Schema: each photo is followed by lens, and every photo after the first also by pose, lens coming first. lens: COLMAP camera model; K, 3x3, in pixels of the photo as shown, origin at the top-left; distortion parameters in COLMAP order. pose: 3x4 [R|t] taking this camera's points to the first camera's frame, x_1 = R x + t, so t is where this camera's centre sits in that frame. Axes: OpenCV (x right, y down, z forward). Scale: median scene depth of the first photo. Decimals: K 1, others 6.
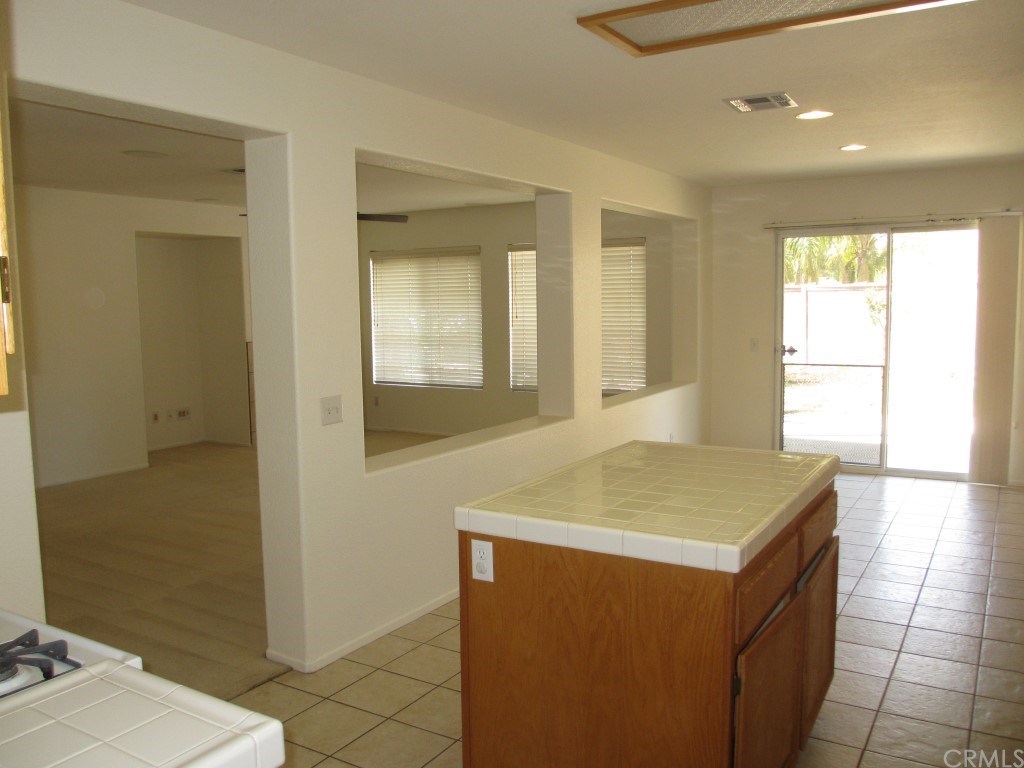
lens RADIAL K [[850.7, 0, 514.8], [0, 850.7, 387.0], [0, 0, 1]] dist [-0.029682, -0.002609]
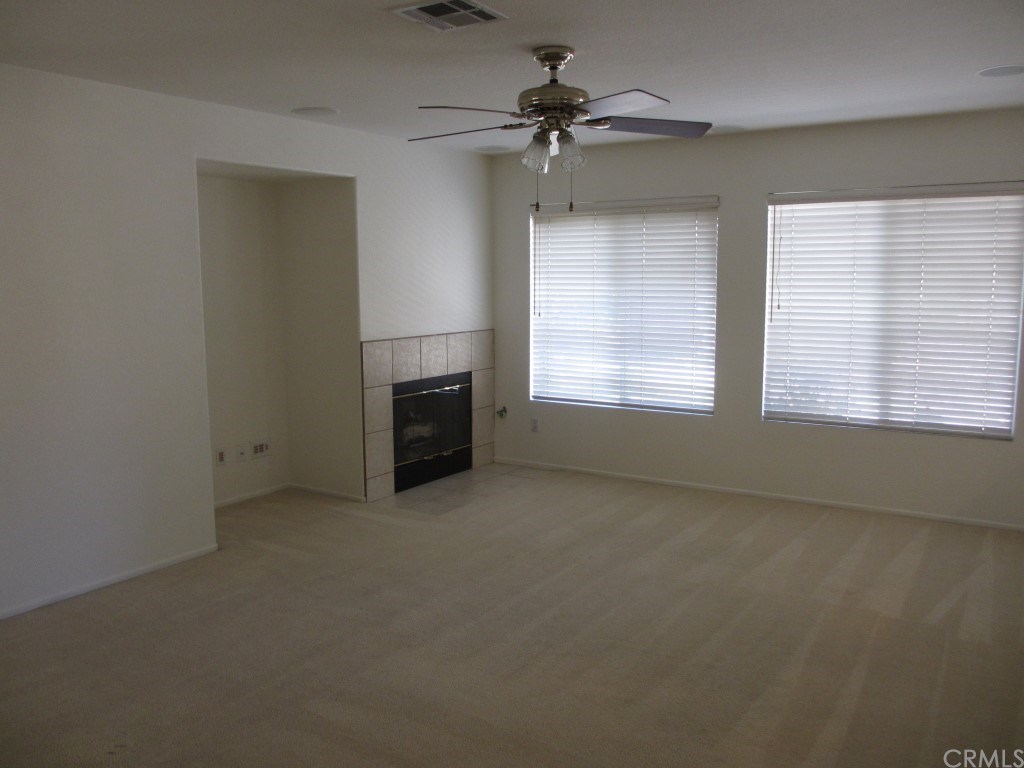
lens RADIAL K [[850.7, 0, 506.4], [0, 850.7, 378.6], [0, 0, 1]] dist [-0.029682, -0.002609]
pose [[0.999631, 0.007532, -0.026081, -0.181135], [-0.006780, 0.999562, 0.028810, -0.043770], [0.026286, -0.028622, 0.999245, 0.340540]]
